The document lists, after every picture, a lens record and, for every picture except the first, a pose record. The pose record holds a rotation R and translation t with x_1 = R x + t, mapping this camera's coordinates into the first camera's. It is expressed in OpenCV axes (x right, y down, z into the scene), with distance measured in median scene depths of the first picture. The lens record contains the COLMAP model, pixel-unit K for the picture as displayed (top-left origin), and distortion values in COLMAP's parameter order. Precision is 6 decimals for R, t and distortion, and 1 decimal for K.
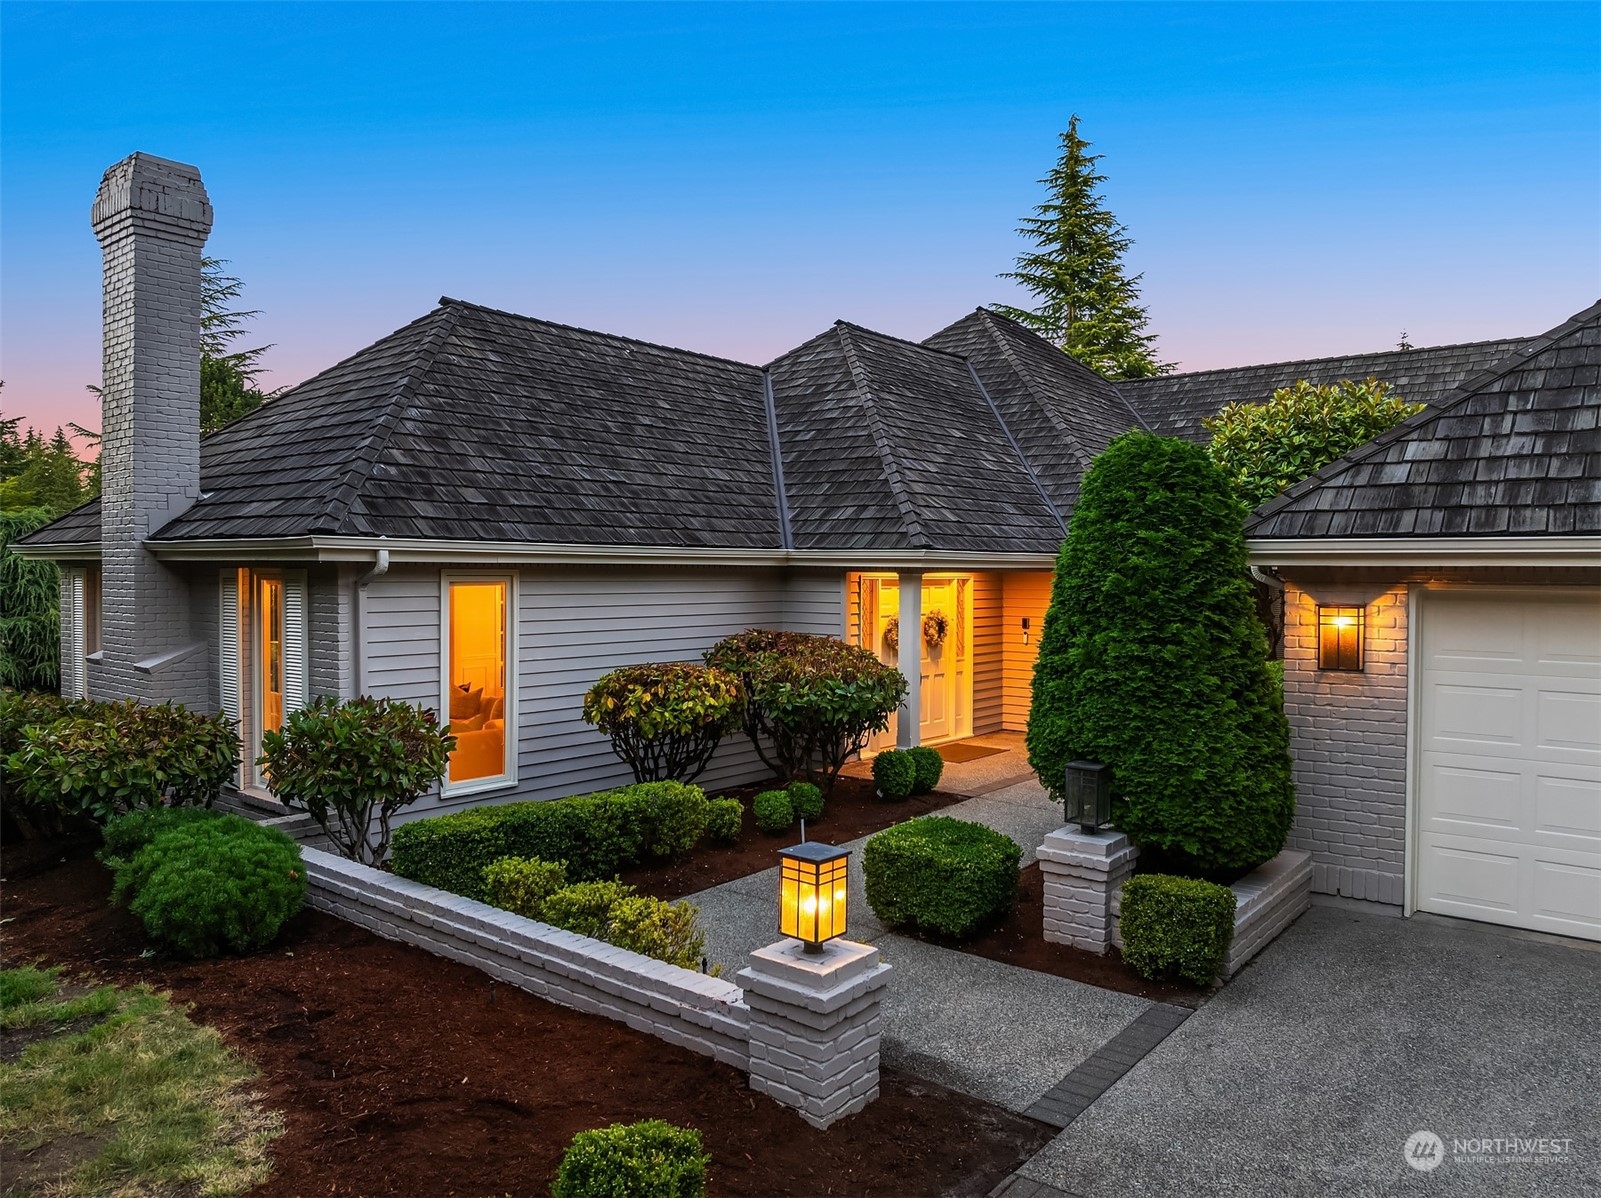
lens RADIAL K [[1120.9, 0, 803.4], [0, 1120.9, 596.2], [0, 0, 1]] dist [-0.038821, 0.016025]
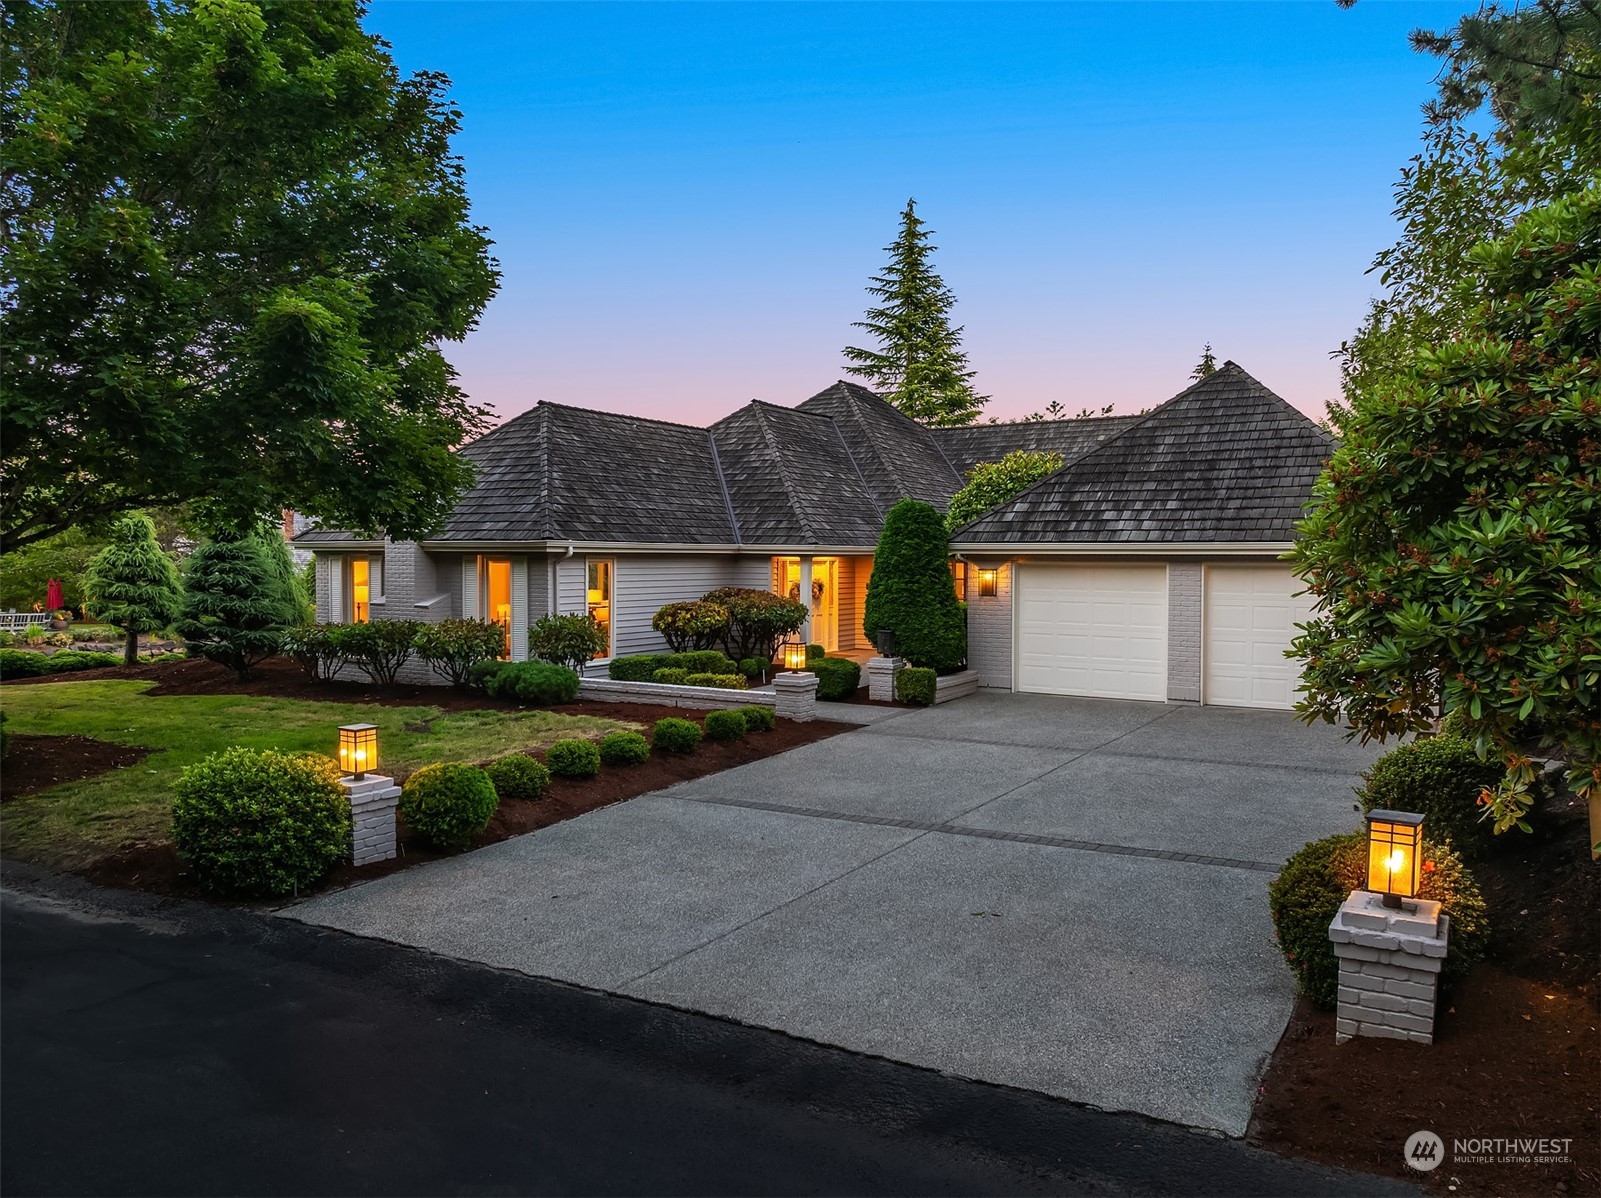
lens RADIAL K [[1120.9, 0, 799.7], [0, 1120.9, 601.2], [0, 0, 1]] dist [-0.038821, 0.016025]
pose [[0.992348, -0.005805, 0.123337, -0.141215], [0.003680, 0.999841, 0.017454, 0.019499], [-0.123419, -0.016867, 0.992211, -0.830511]]
